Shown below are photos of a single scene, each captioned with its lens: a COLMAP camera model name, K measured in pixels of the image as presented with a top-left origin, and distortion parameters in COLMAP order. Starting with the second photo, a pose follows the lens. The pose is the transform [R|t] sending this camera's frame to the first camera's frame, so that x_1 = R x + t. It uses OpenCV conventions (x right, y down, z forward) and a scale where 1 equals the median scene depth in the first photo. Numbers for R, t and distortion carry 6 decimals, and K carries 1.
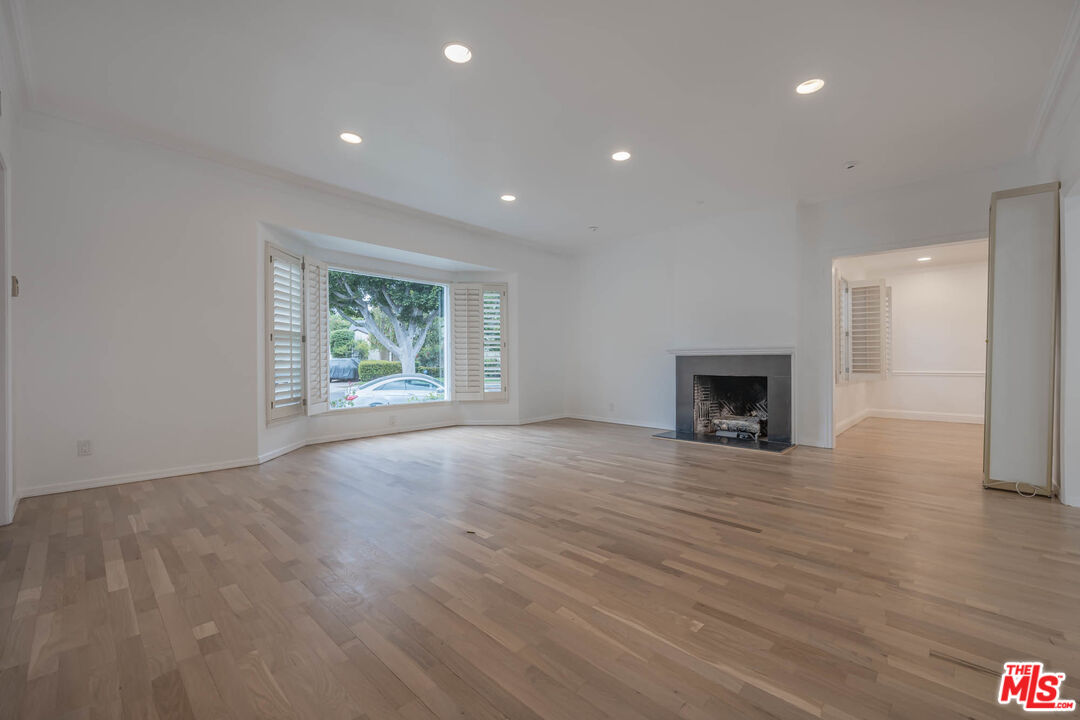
lens RADIAL K [[443.3, 0, 542.3], [0, 443.3, 363.8], [0, 0, 1]] dist [-0.000511, 0.000025]
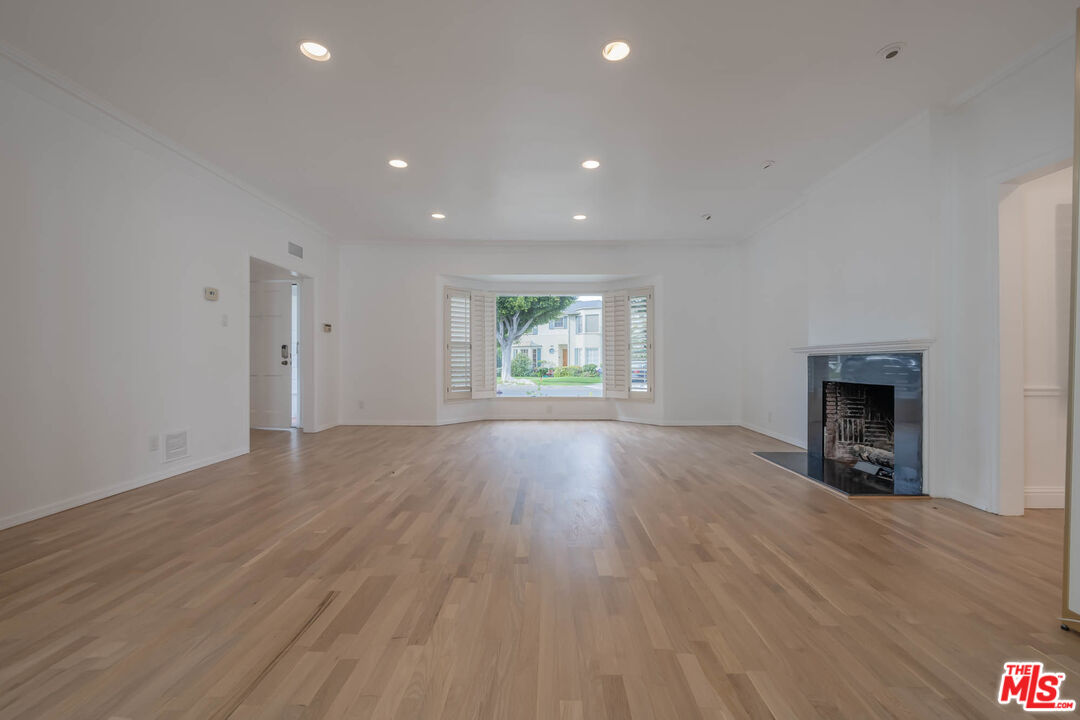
lens RADIAL K [[437.5, 0, 541.1], [0, 437.5, 362.0], [0, 0, 1]] dist [-0.005487, -0.000247]
pose [[0.673446, 0.001805, -0.739234, 0.681206], [-0.007532, 0.999962, -0.004420, -0.000270], [0.739198, 0.008545, 0.673434, 0.183026]]
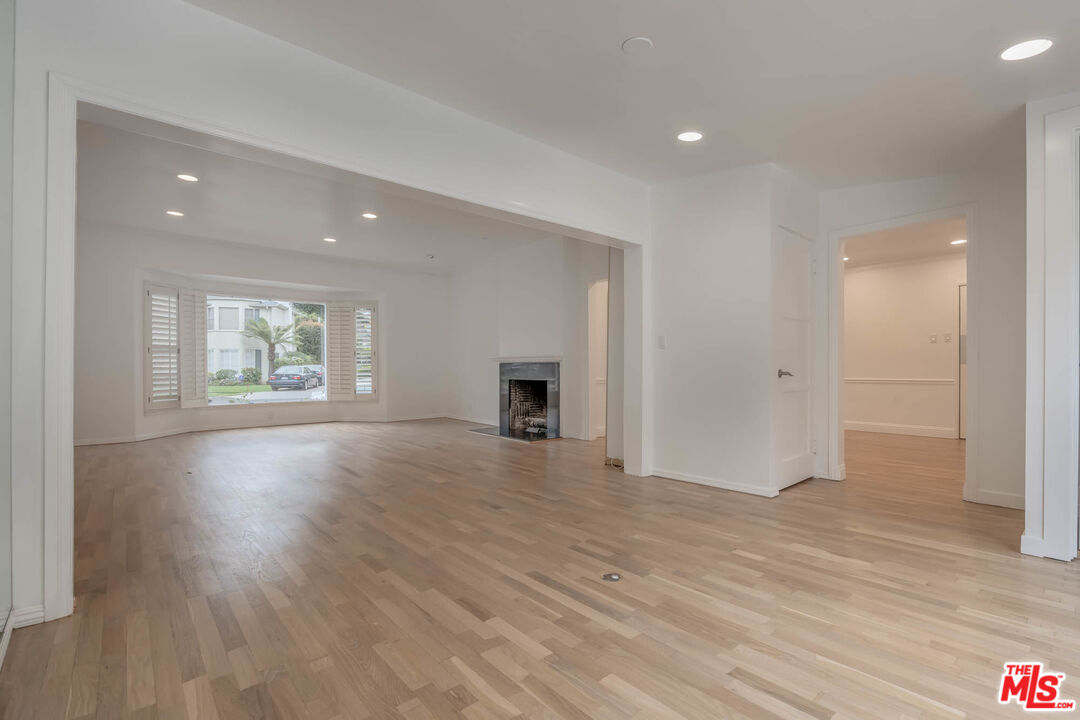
lens RADIAL K [[489.1, 0, 541.0], [0, 489.1, 370.9], [0, 0, 1]] dist [-0.004022, -0.000880]
pose [[0.994264, 0.001008, -0.106950, 0.678550], [-0.000895, 0.999999, 0.001108, 0.001160], [0.106951, -0.001006, 0.994264, -0.329904]]
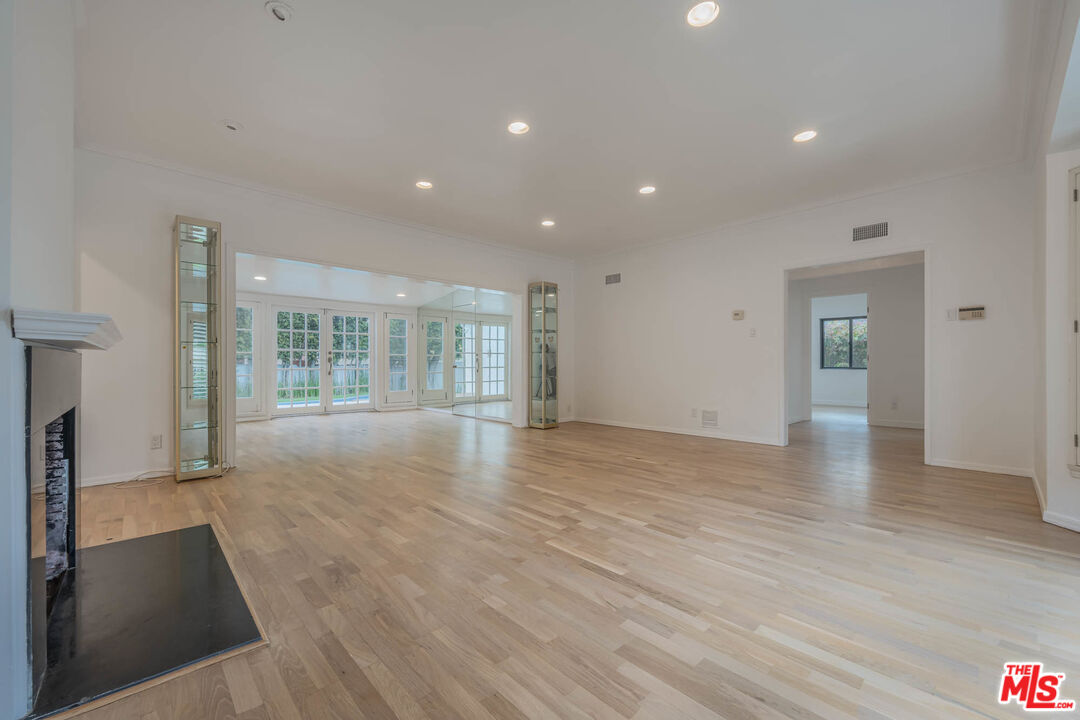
lens RADIAL K [[437.5, 0, 541.1], [0, 437.5, 362.0], [0, 0, 1]] dist [-0.005487, -0.000247]
pose [[-0.997938, 0.004062, 0.064055, 0.063092], [0.004218, 0.999988, 0.002304, -0.012644], [-0.064045, 0.002570, -0.997944, 1.468570]]
